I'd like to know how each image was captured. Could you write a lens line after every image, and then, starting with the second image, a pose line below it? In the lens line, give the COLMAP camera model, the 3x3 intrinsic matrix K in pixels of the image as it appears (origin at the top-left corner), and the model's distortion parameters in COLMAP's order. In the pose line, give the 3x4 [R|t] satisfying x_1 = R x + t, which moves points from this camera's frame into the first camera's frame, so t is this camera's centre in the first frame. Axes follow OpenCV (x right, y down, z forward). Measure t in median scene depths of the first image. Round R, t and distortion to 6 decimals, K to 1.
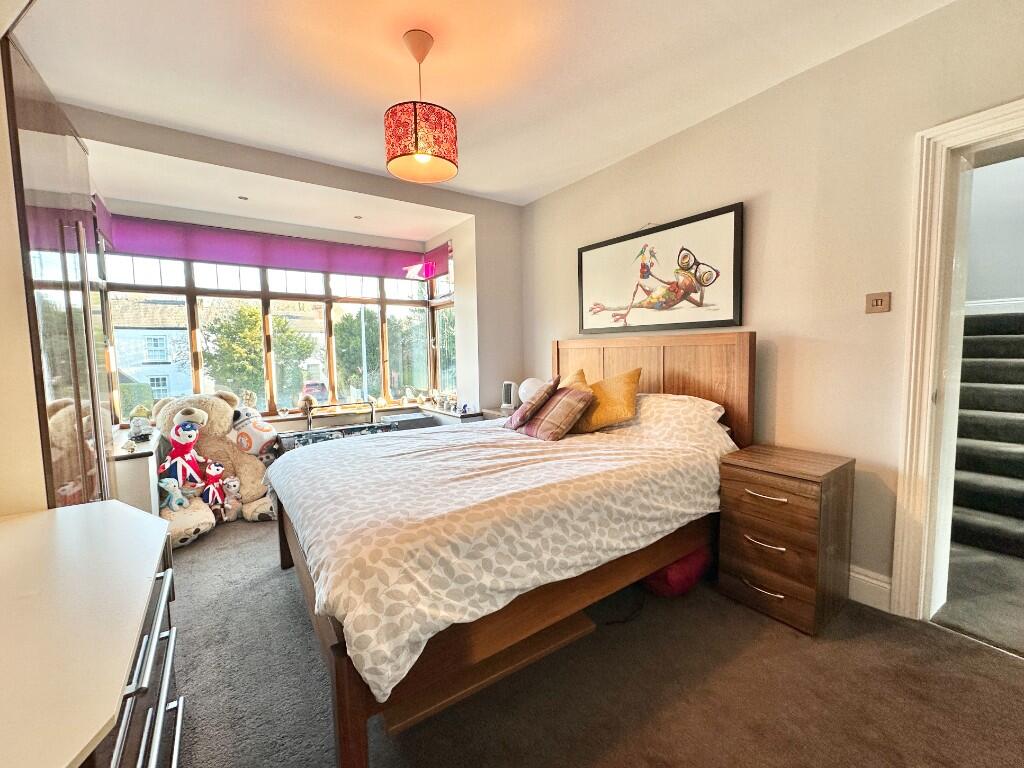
lens RADIAL K [[418.5, 0, 514.0], [0, 418.5, 398.8], [0, 0, 1]] dist [-0.028836, 0.000039]
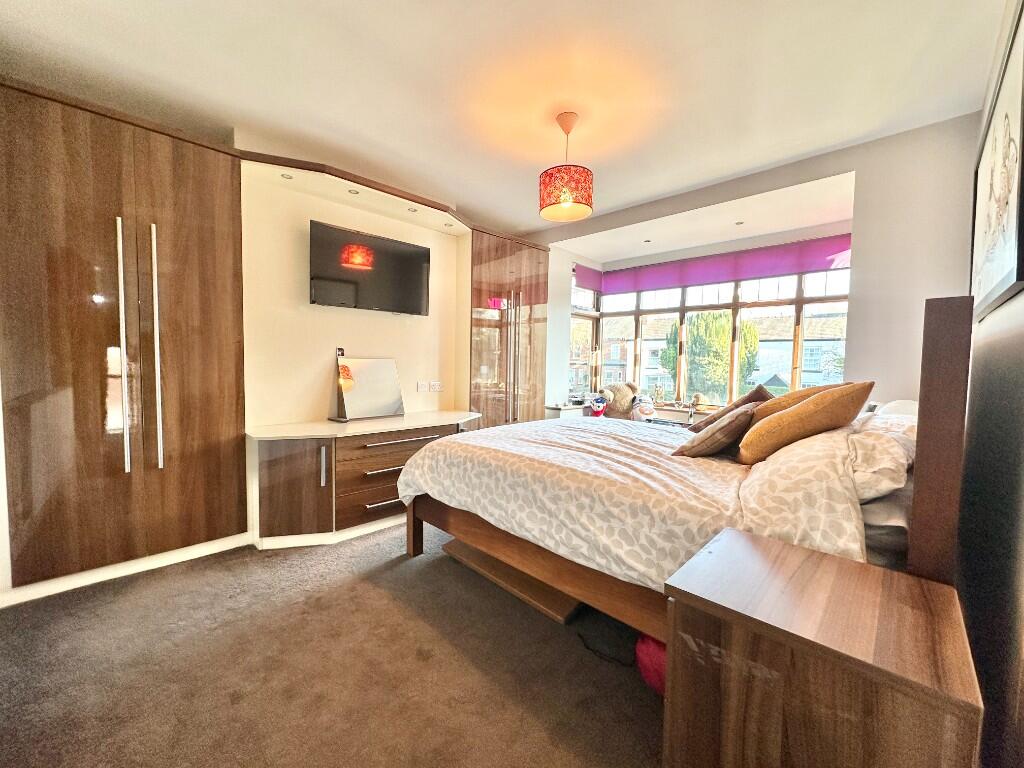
lens RADIAL K [[407.9, 0, 512.0], [0, 407.9, 384.0], [0, 0, 1]] dist [0.000215, 0.000028]
pose [[0.170532, 0.074301, -0.982547, 1.087280], [-0.126655, 0.990534, 0.052923, -0.058435], [0.977178, 0.115420, 0.178329, 0.631286]]
